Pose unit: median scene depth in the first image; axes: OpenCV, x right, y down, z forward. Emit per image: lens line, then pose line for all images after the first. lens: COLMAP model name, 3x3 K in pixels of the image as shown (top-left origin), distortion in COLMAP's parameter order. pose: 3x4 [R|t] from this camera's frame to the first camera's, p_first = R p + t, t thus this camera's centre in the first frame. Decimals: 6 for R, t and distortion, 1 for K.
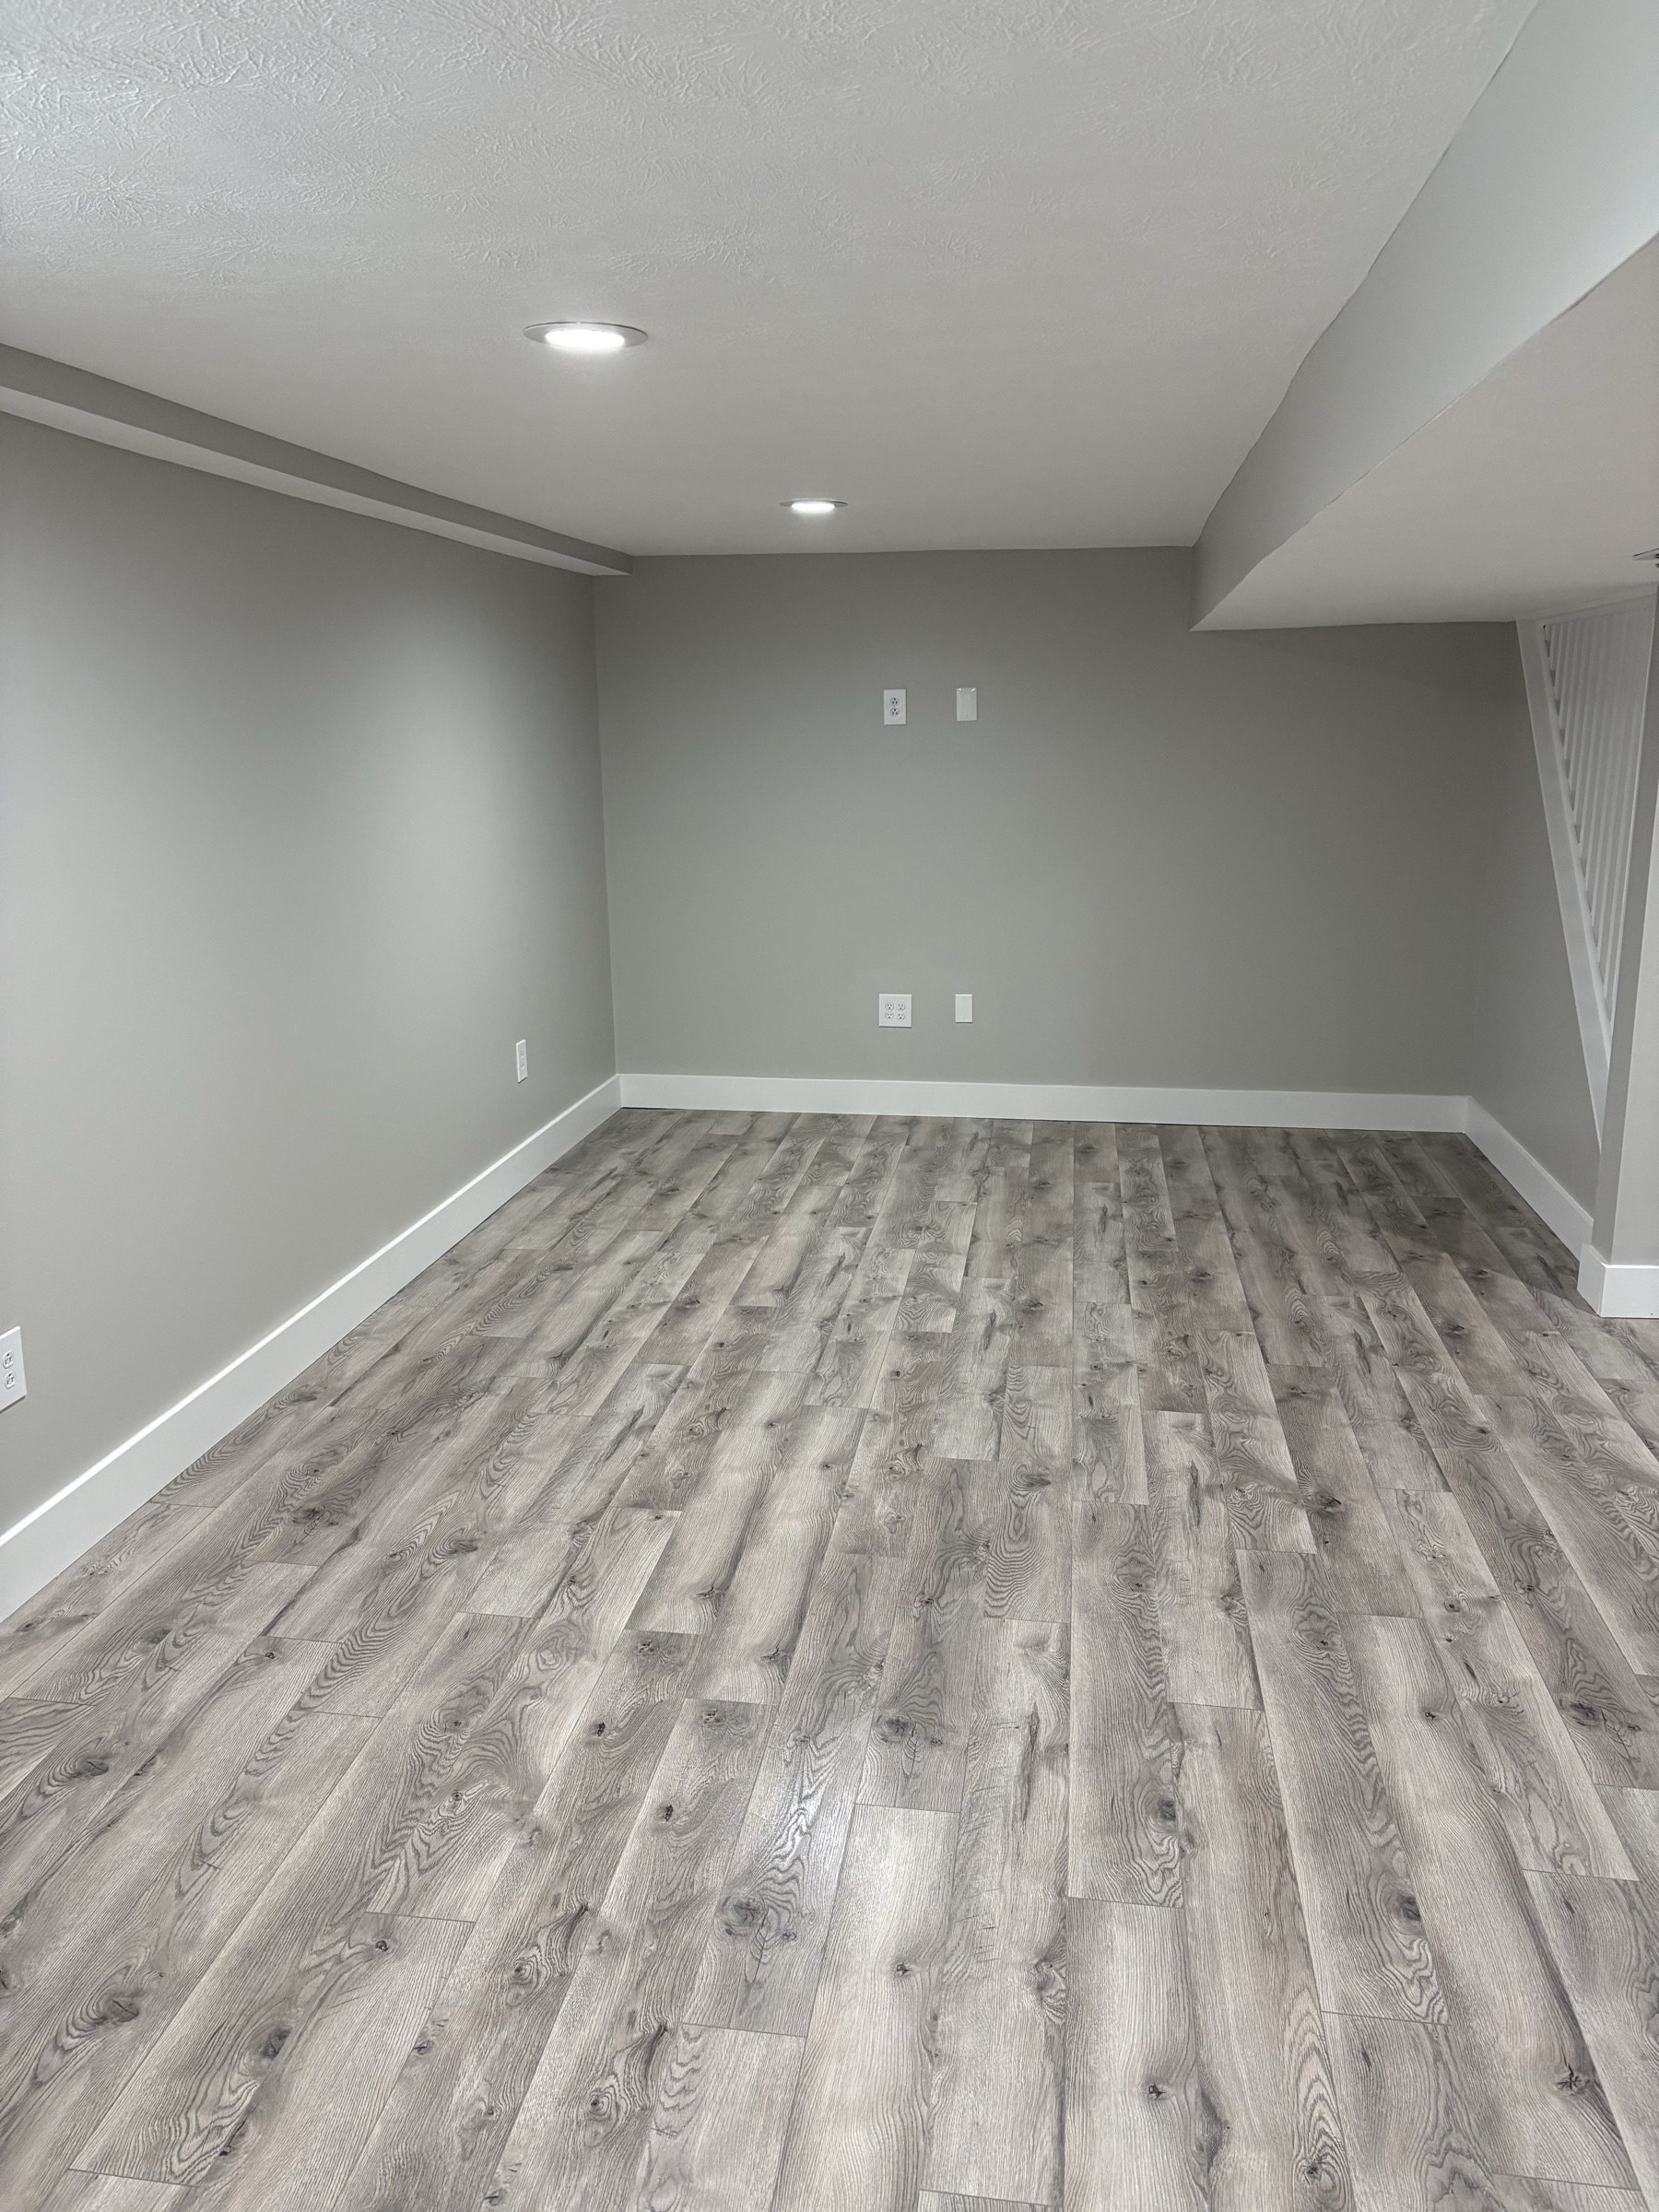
lens RADIAL K [[1671.0, 0, 827.5], [0, 1671.0, 1105.7], [0, 0, 1]] dist [-0.013701, -0.032097]
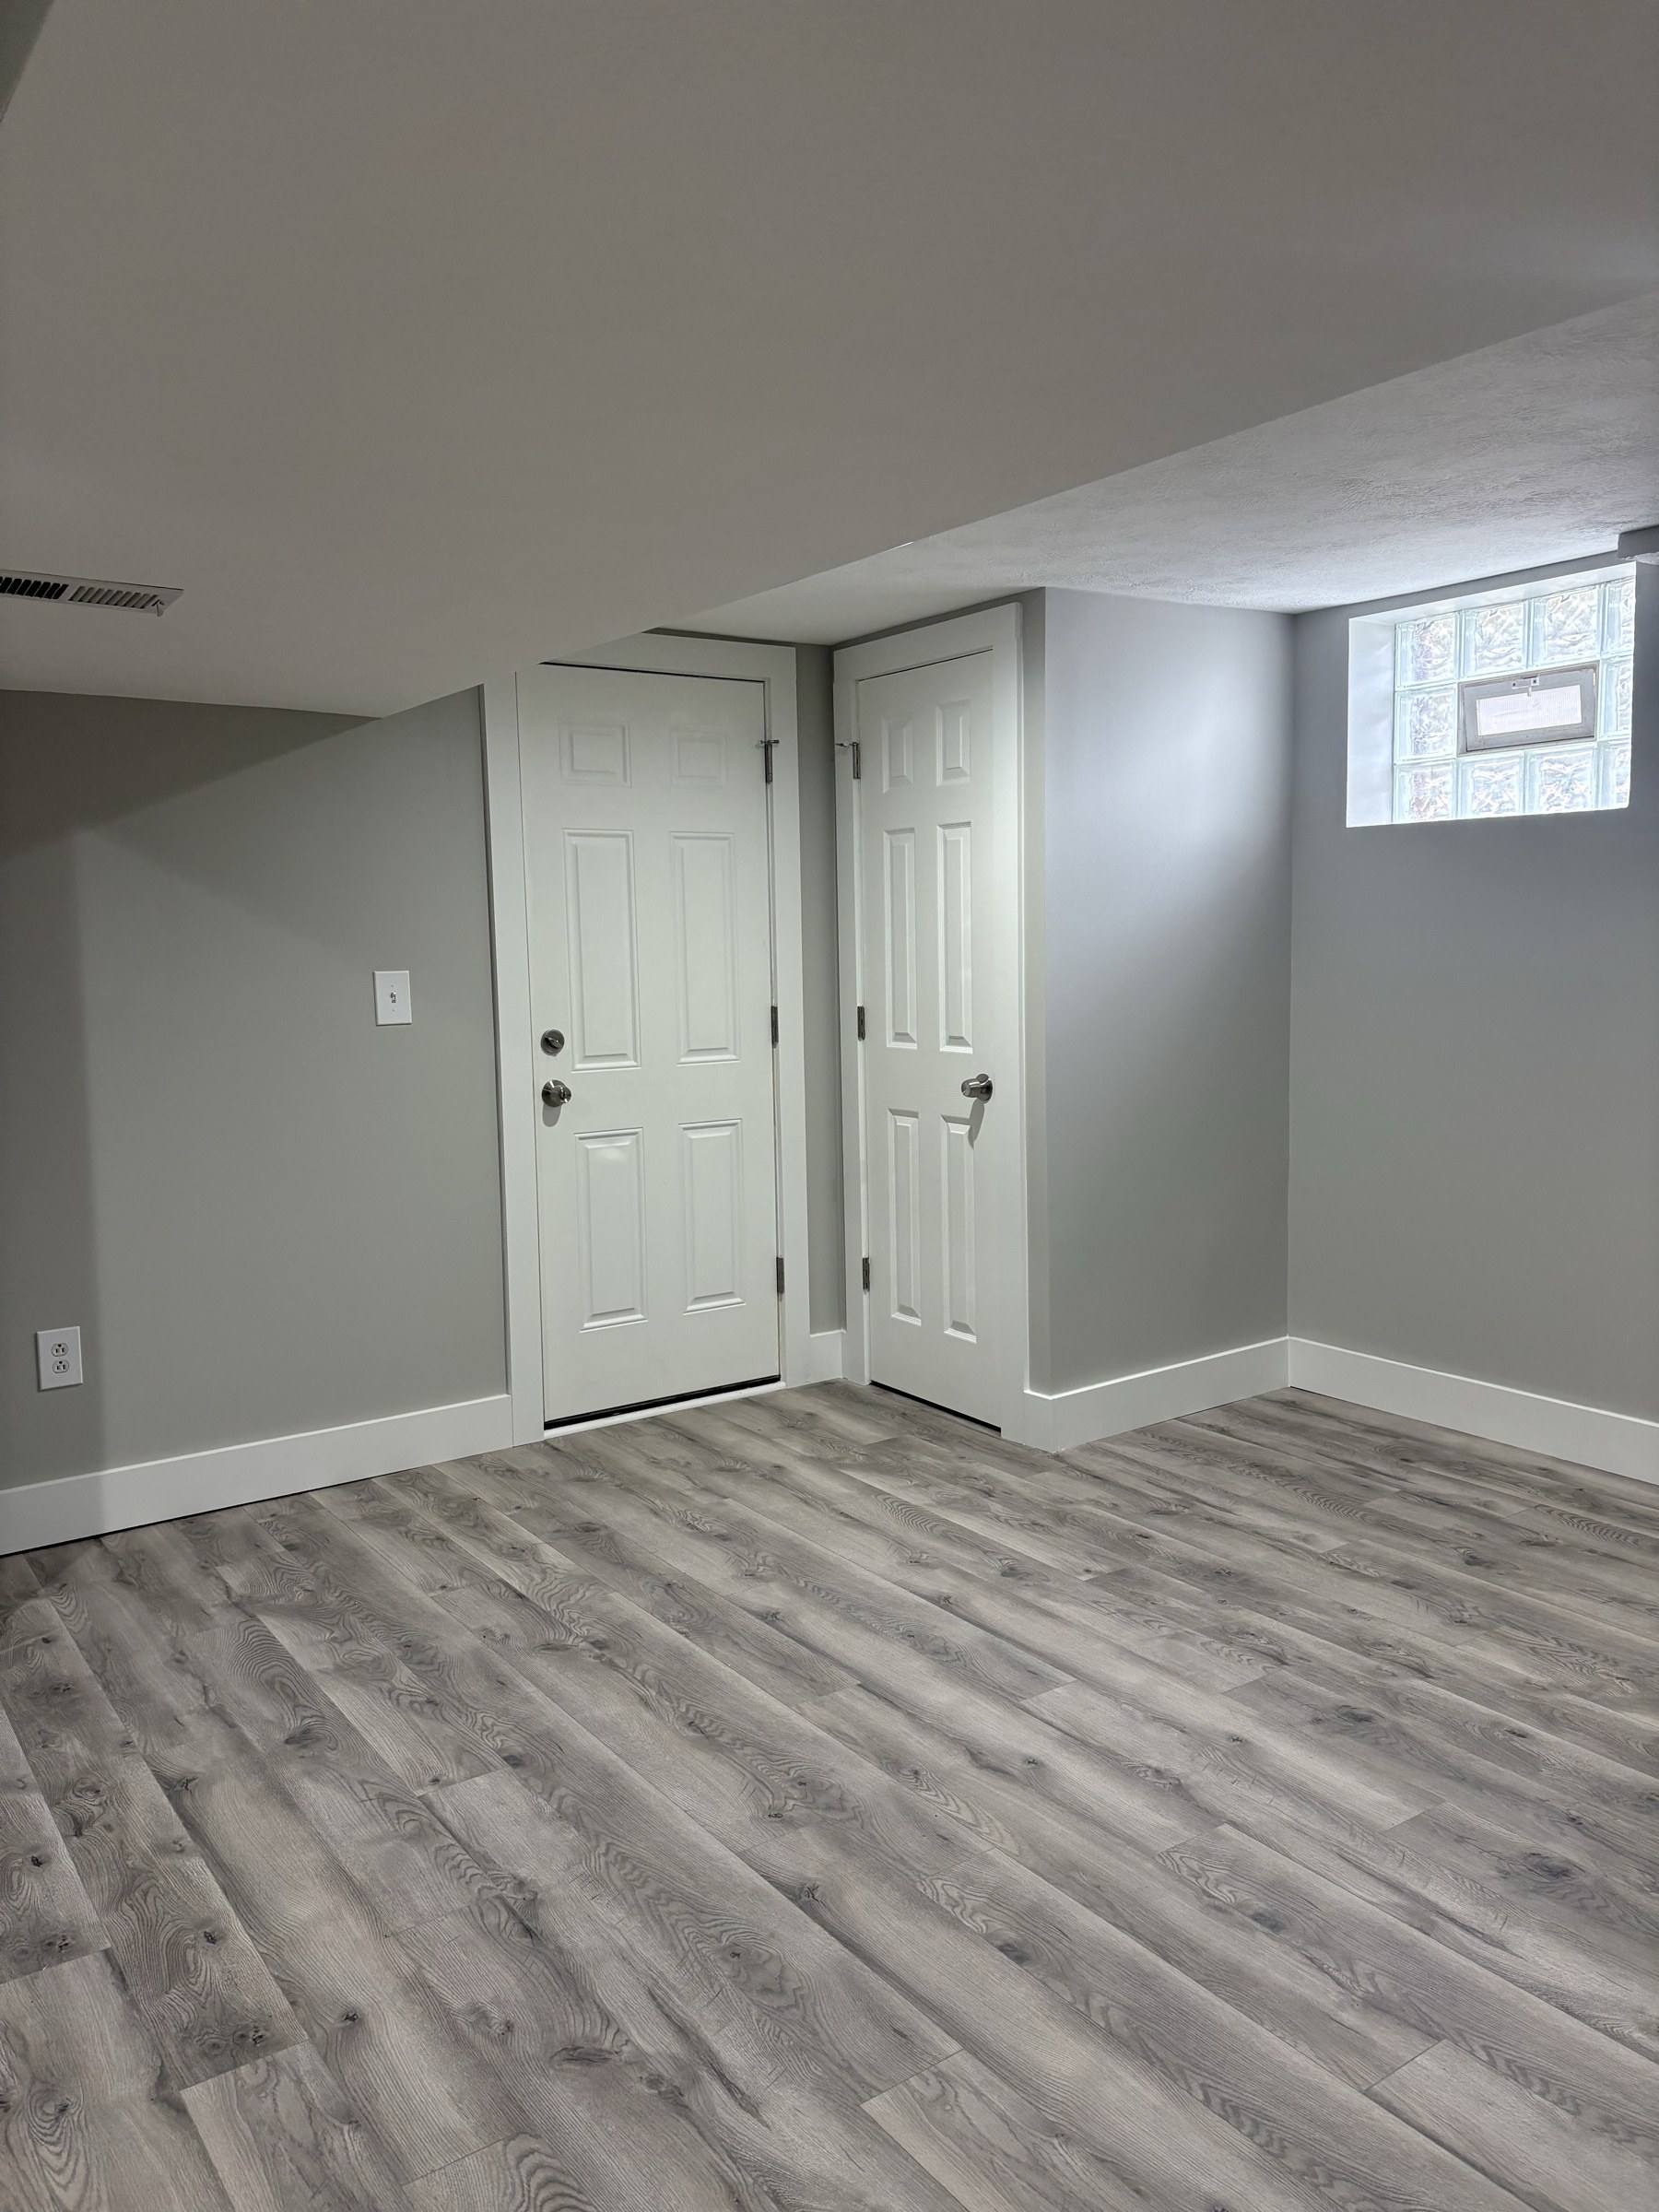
lens RADIAL K [[1671.0, 0, 832.6], [0, 1671.0, 1104.6], [0, 0, 1]] dist [-0.013701, -0.032097]
pose [[-0.728969, 0.113337, -0.675099, 1.079565], [-0.117255, 0.950951, 0.286259, -0.282555], [0.674430, 0.287833, -0.679924, 1.502718]]
